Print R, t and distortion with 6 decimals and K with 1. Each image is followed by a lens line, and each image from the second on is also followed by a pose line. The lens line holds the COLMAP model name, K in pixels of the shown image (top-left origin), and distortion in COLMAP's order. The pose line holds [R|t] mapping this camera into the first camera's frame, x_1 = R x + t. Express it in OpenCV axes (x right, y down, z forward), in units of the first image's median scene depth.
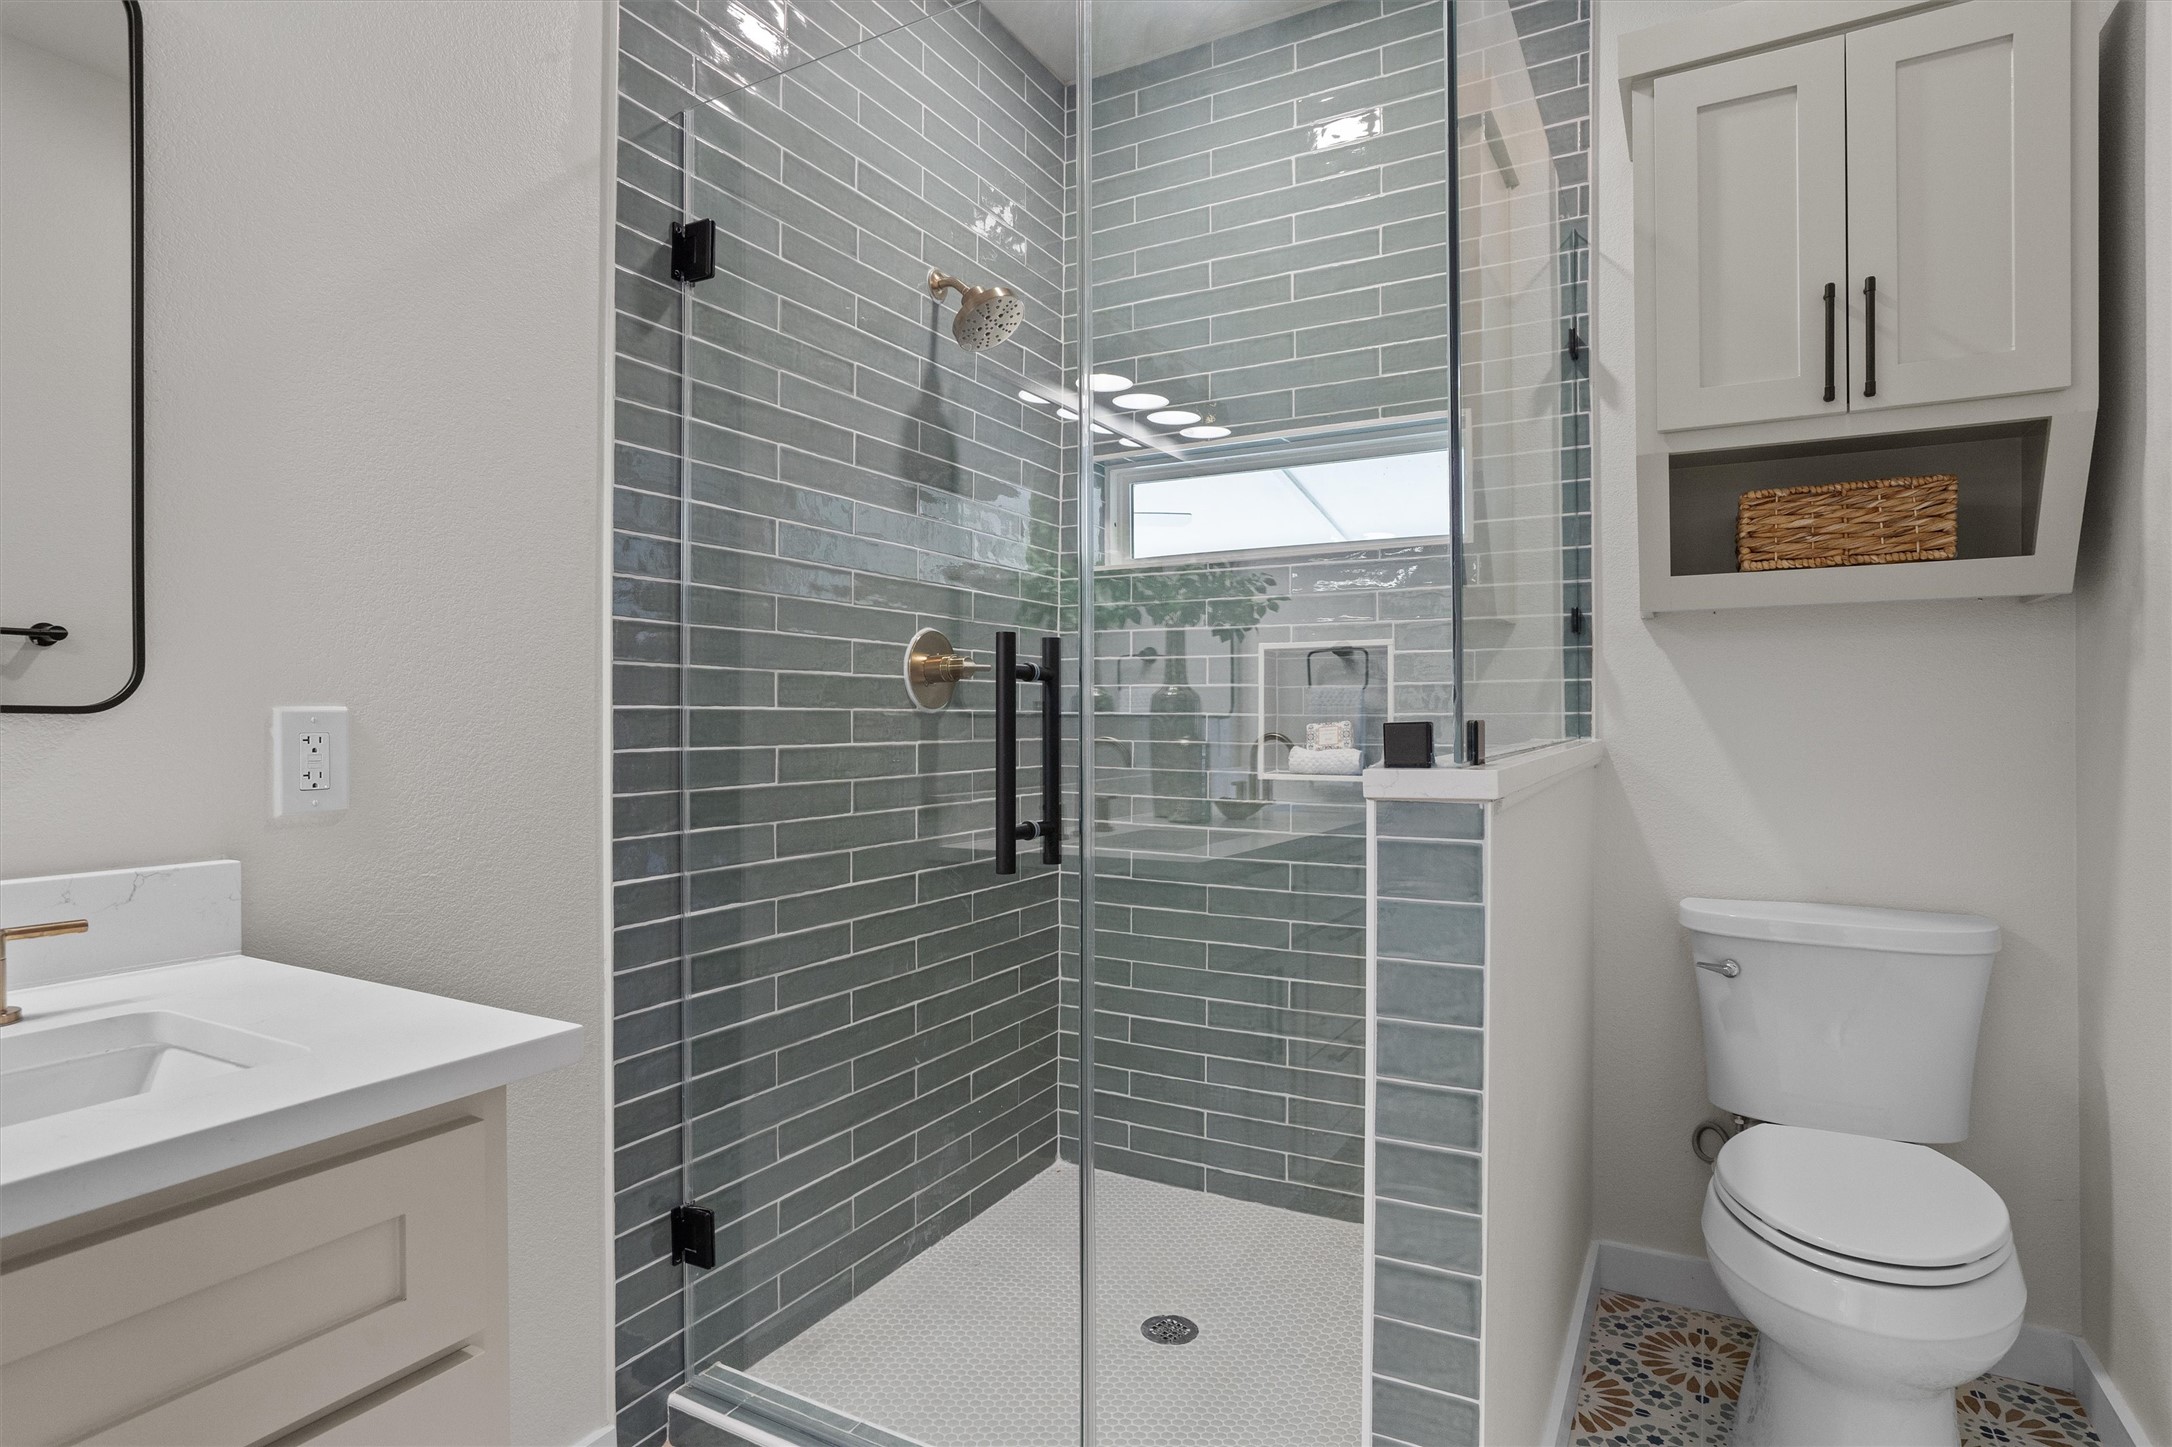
lens RADIAL K [[1125.0, 0, 1088.5], [0, 1125.0, 725.8], [0, 0, 1]] dist [-0.043591, 0.000432]
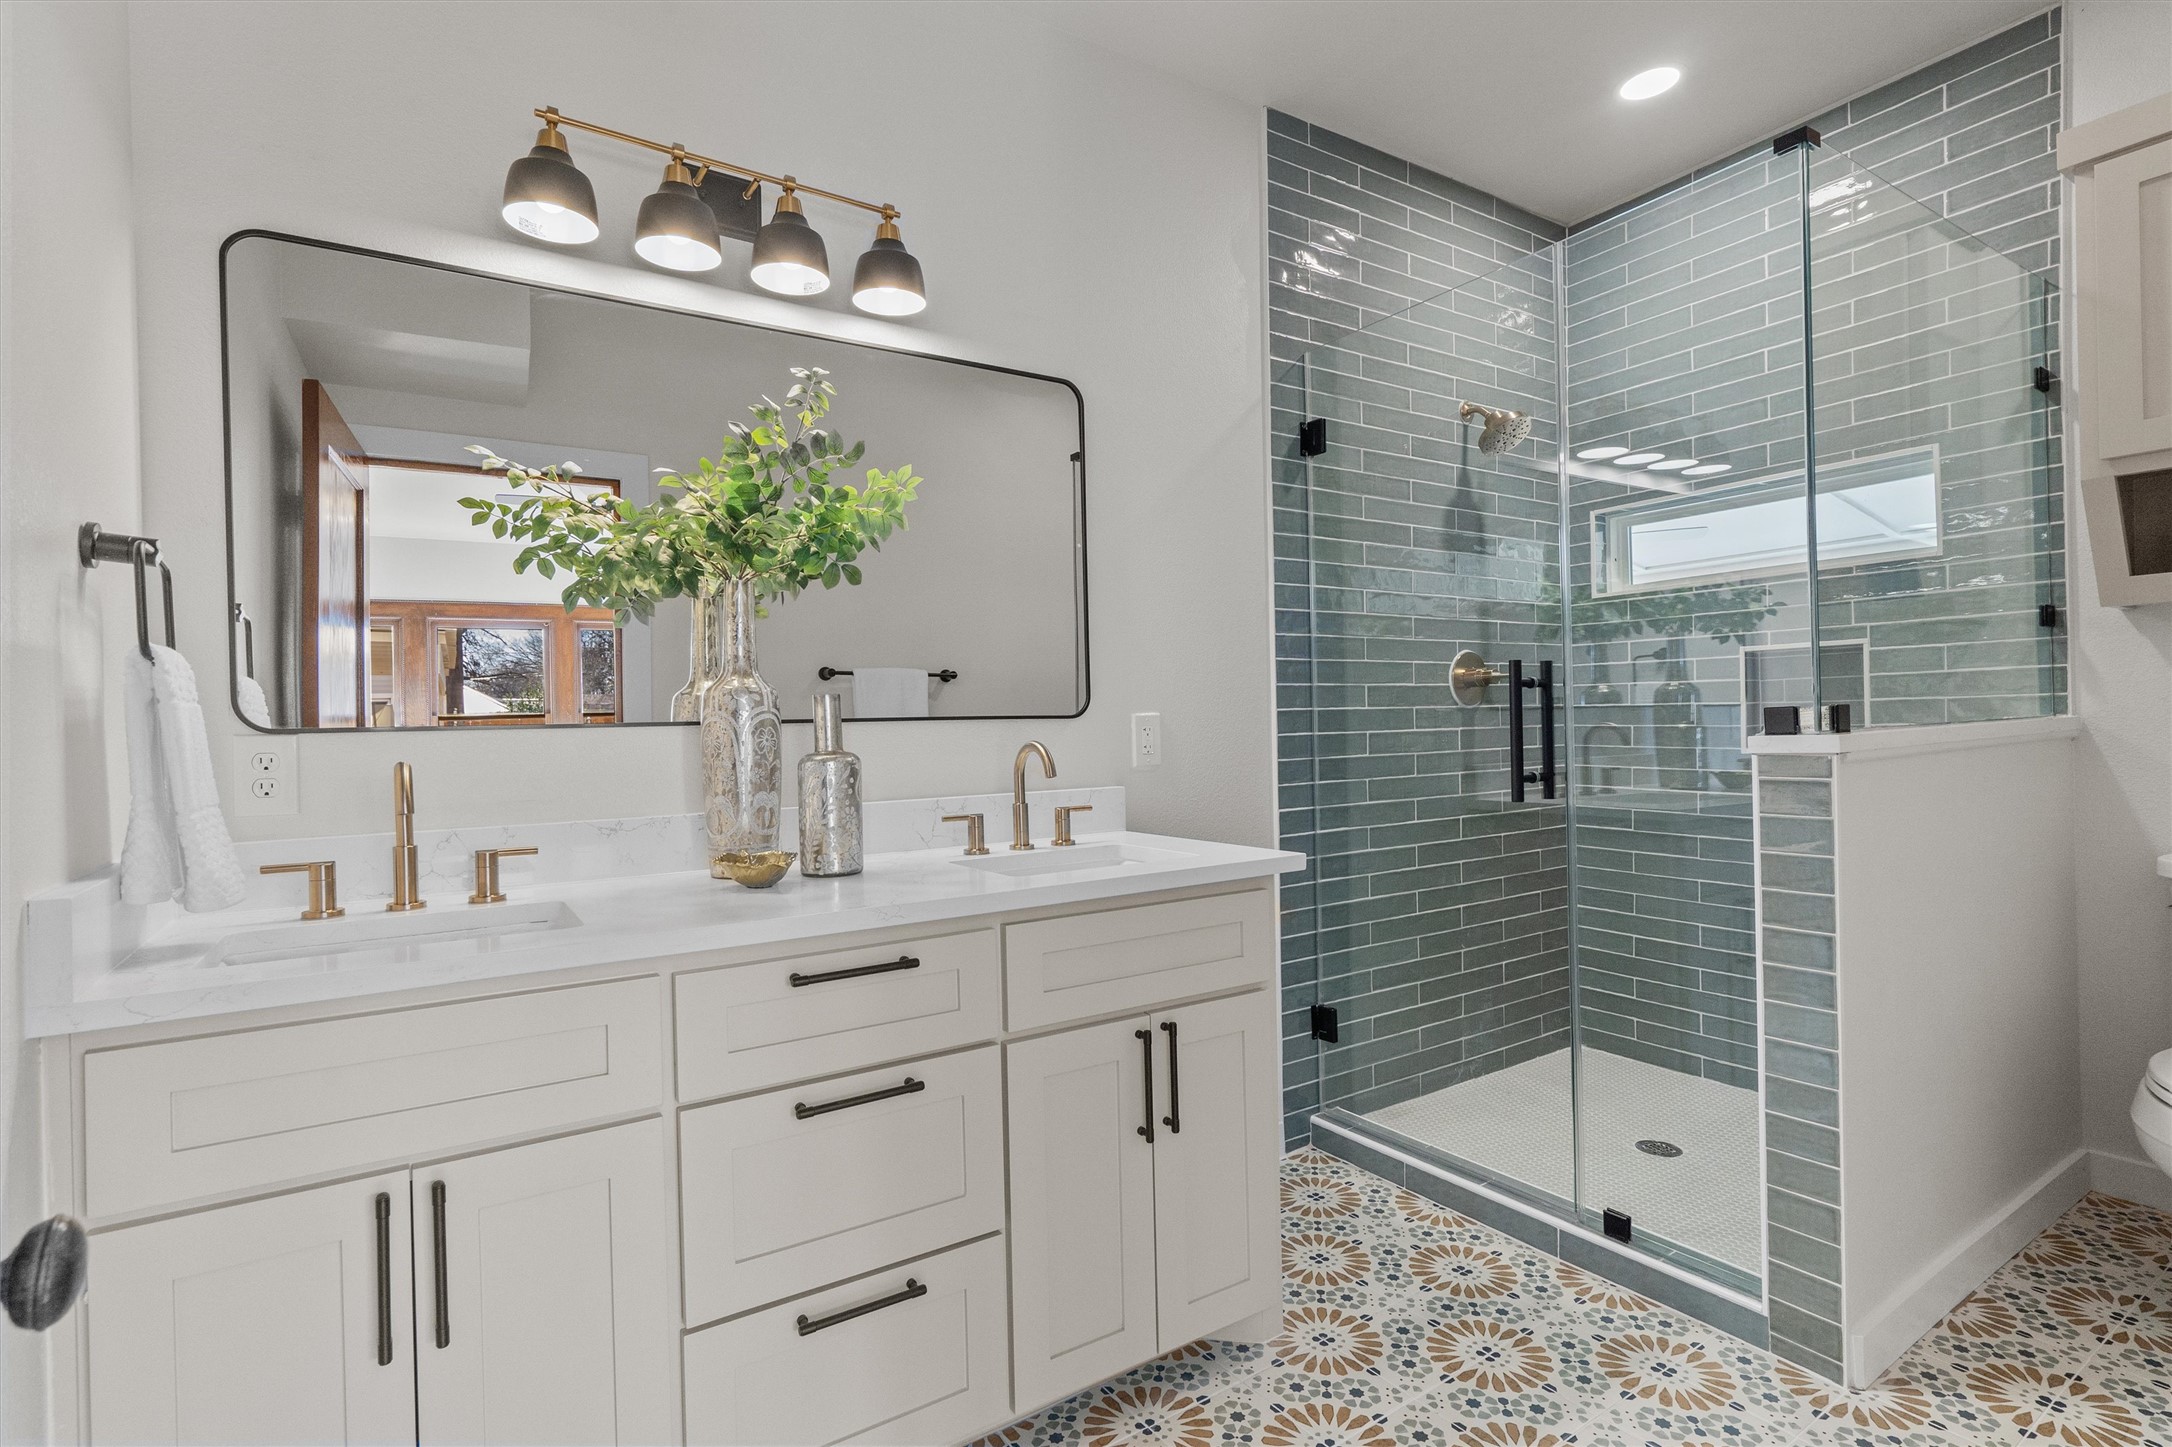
lens RADIAL K [[1014.6, 0, 1089.0], [0, 1014.6, 724.6], [0, 0, 1]] dist [-0.002786, 0.006191]
pose [[0.879086, -0.018236, -0.476314, 0.059539], [0.019246, 0.999811, -0.002757, 0.004229], [0.476275, -0.006744, 0.879271, -0.439254]]
